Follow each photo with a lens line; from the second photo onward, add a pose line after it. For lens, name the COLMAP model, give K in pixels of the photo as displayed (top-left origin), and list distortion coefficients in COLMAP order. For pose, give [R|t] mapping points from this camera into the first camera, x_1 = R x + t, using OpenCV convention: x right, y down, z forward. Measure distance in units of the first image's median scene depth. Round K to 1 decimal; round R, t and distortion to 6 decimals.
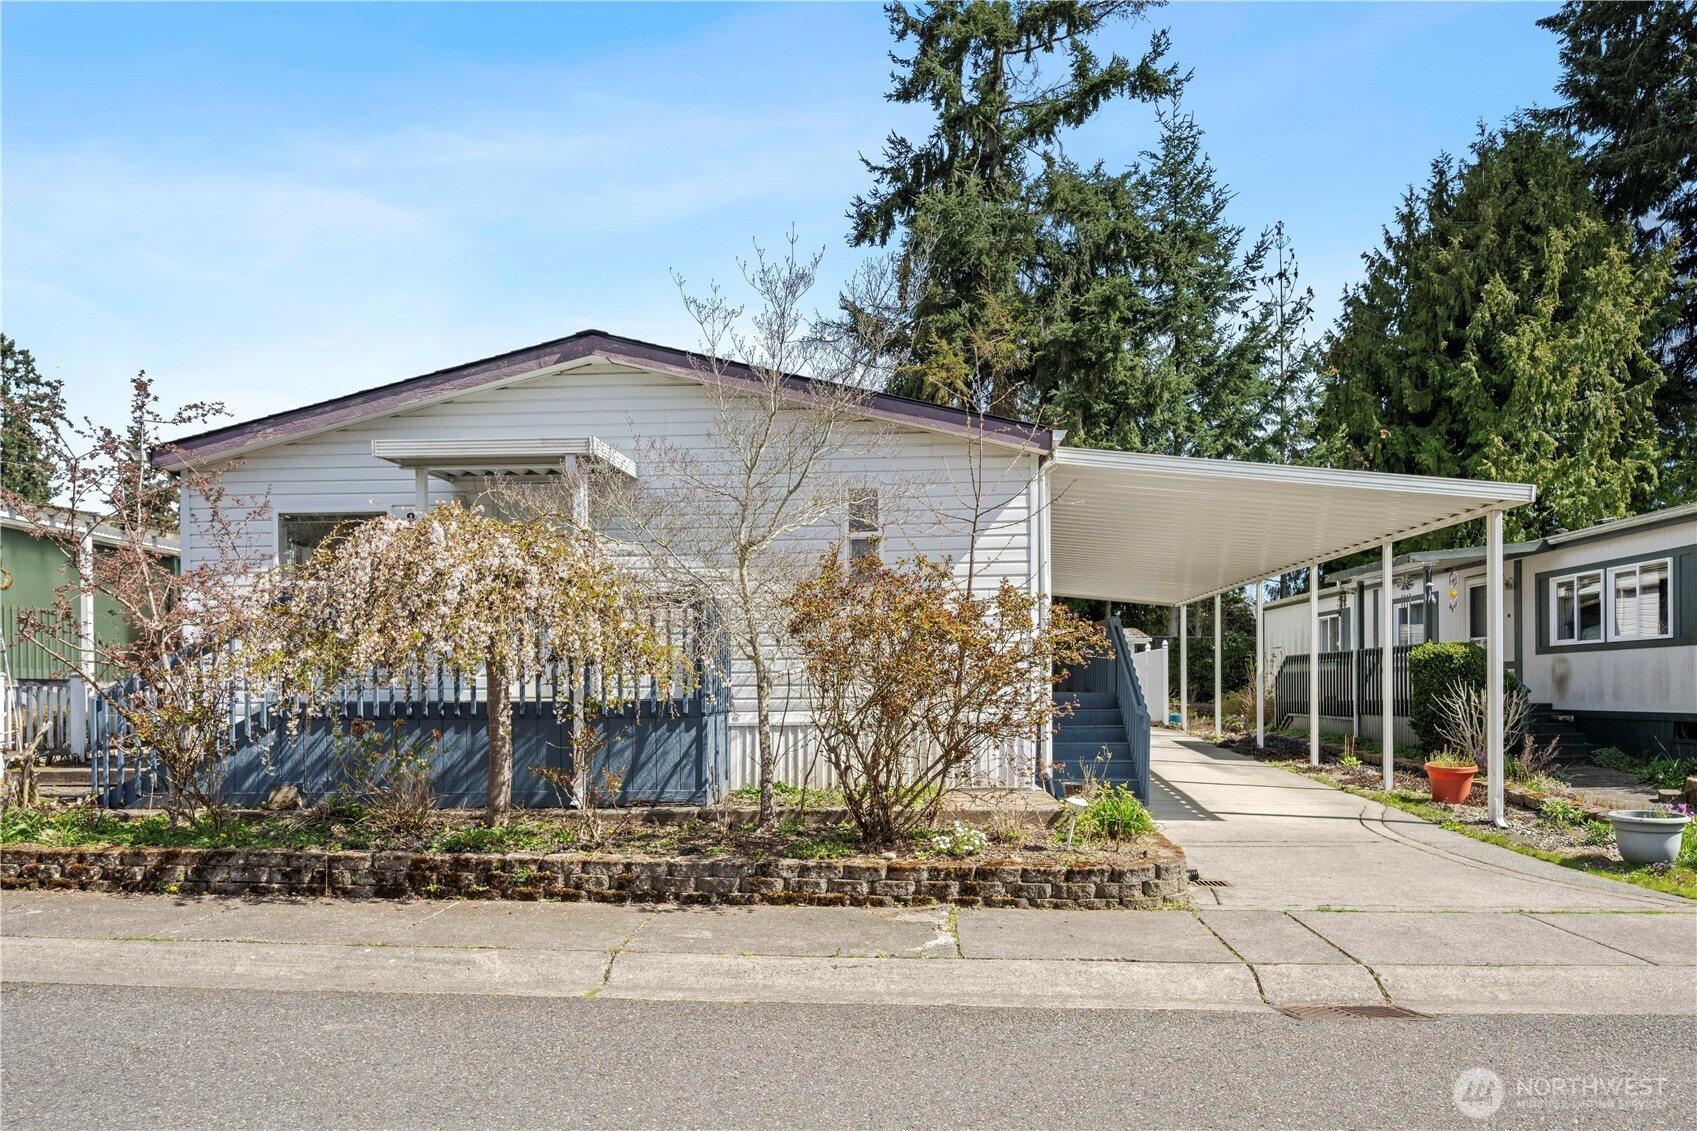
lens RADIAL K [[1047.5, 0, 850.2], [0, 1047.5, 686.8], [0, 0, 1]] dist [0.000650, 0.000361]
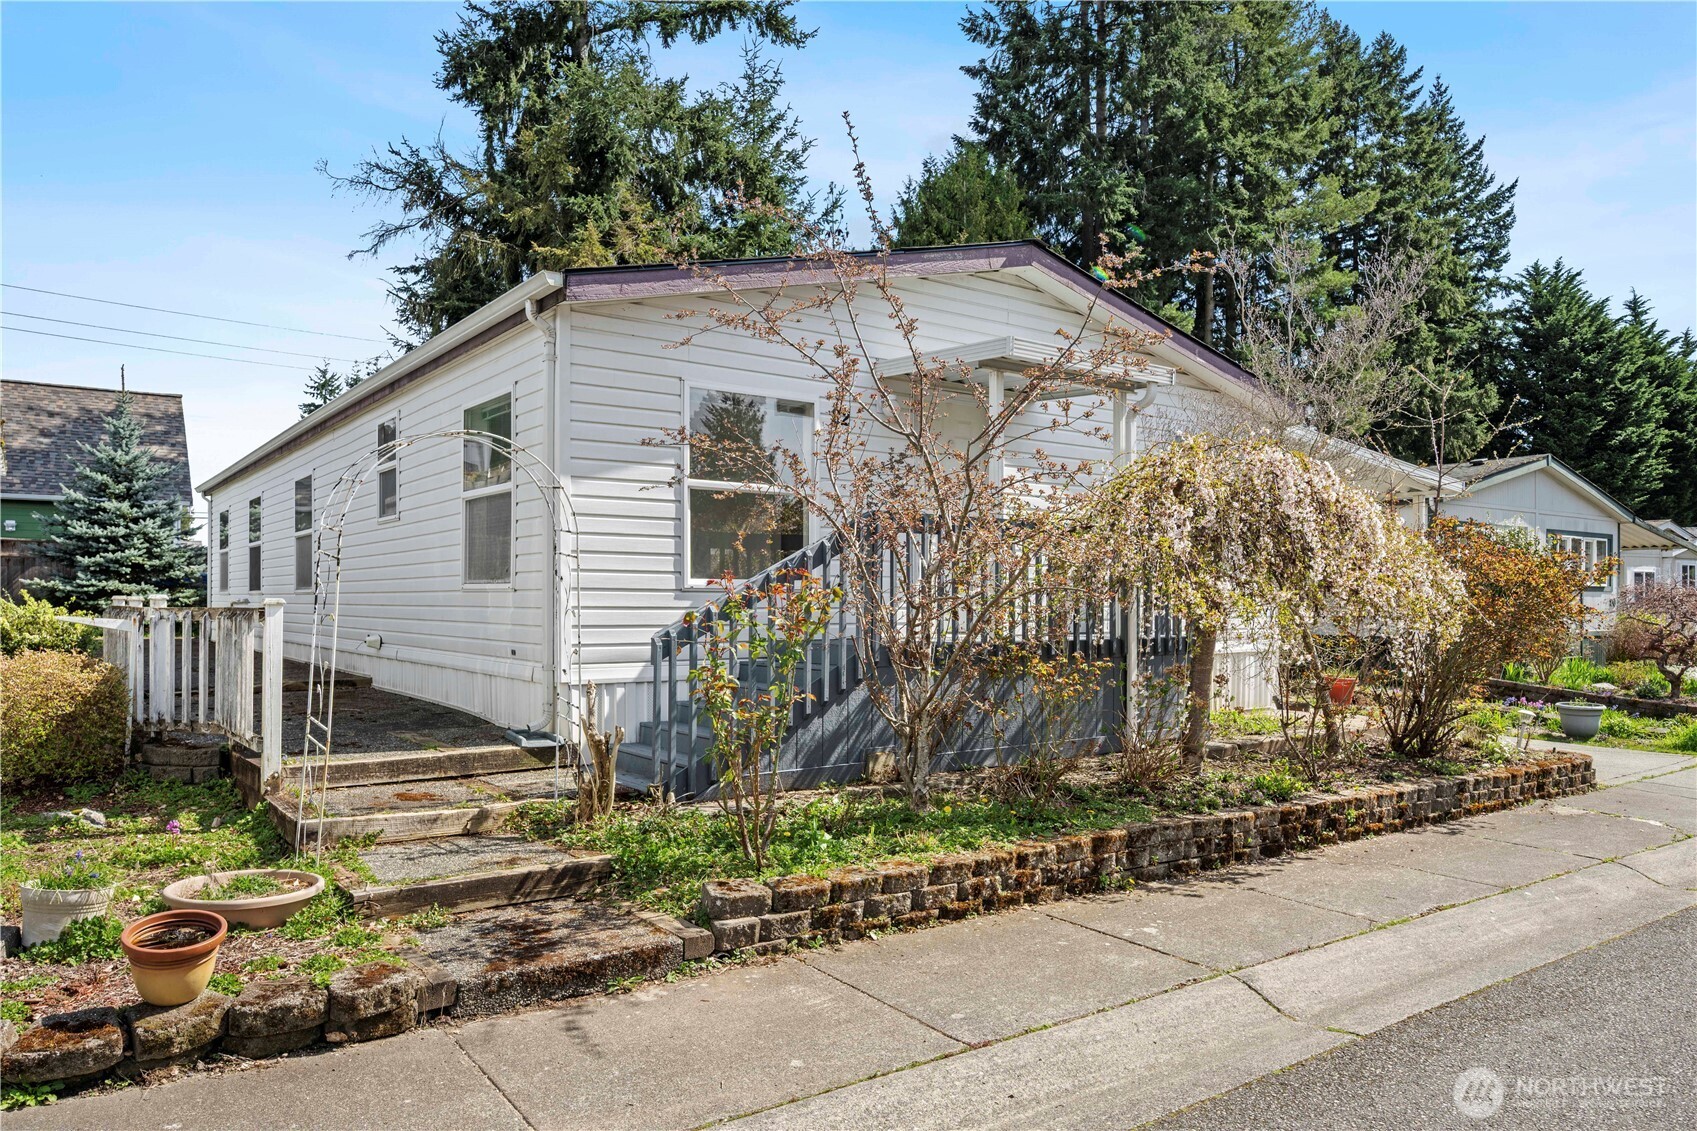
lens RADIAL K [[1136.5, 0, 848.1], [0, 1136.5, 539.1], [0, 0, 1]] dist [-0.001430, -0.000344]
pose [[0.768369, 0.042324, 0.638607, -1.328441], [-0.004917, 0.998172, -0.060239, -0.015681], [-0.639989, 0.043146, 0.767172, 0.440933]]
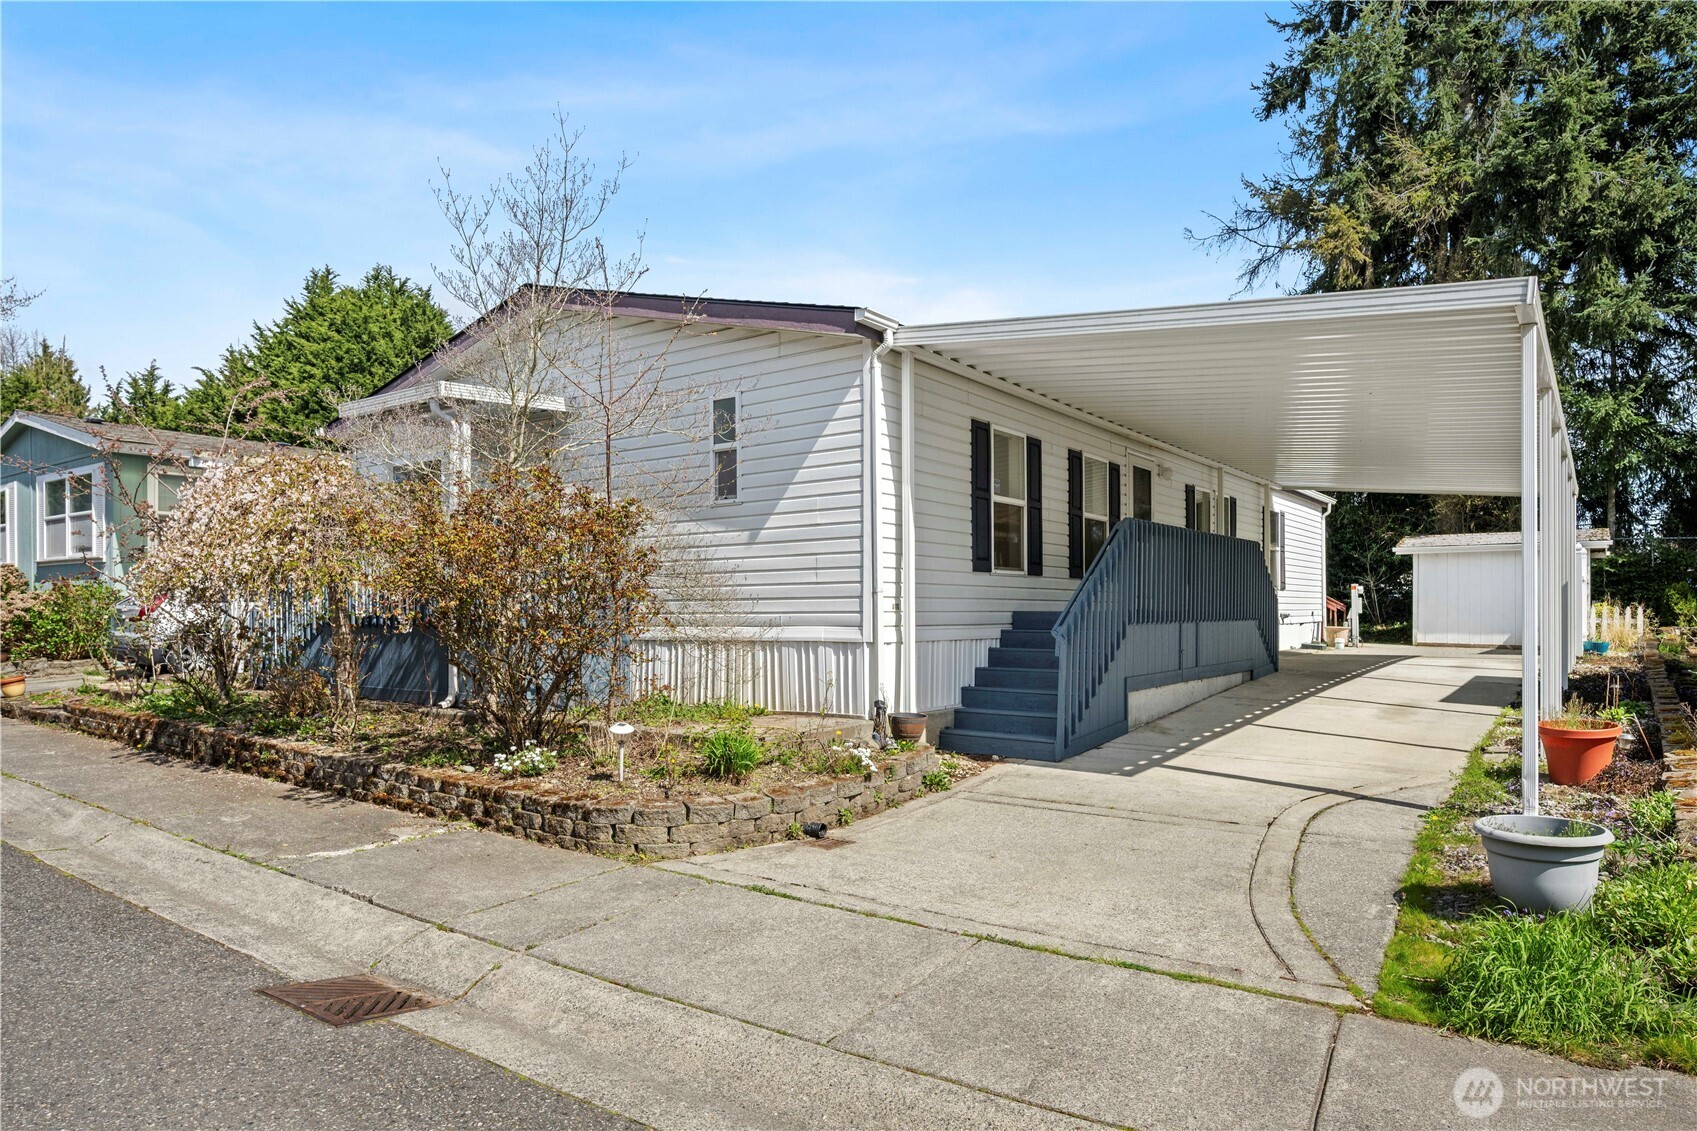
lens RADIAL K [[1004.0, 0, 861.4], [0, 1004.0, 607.4], [0, 0, 1]] dist [-0.001037, 0.000778]
pose [[0.841230, 0.004523, -0.540659, 0.773576], [-0.004041, 0.999990, 0.002078, 0.002828], [0.540663, 0.000437, 0.841239, 0.351562]]
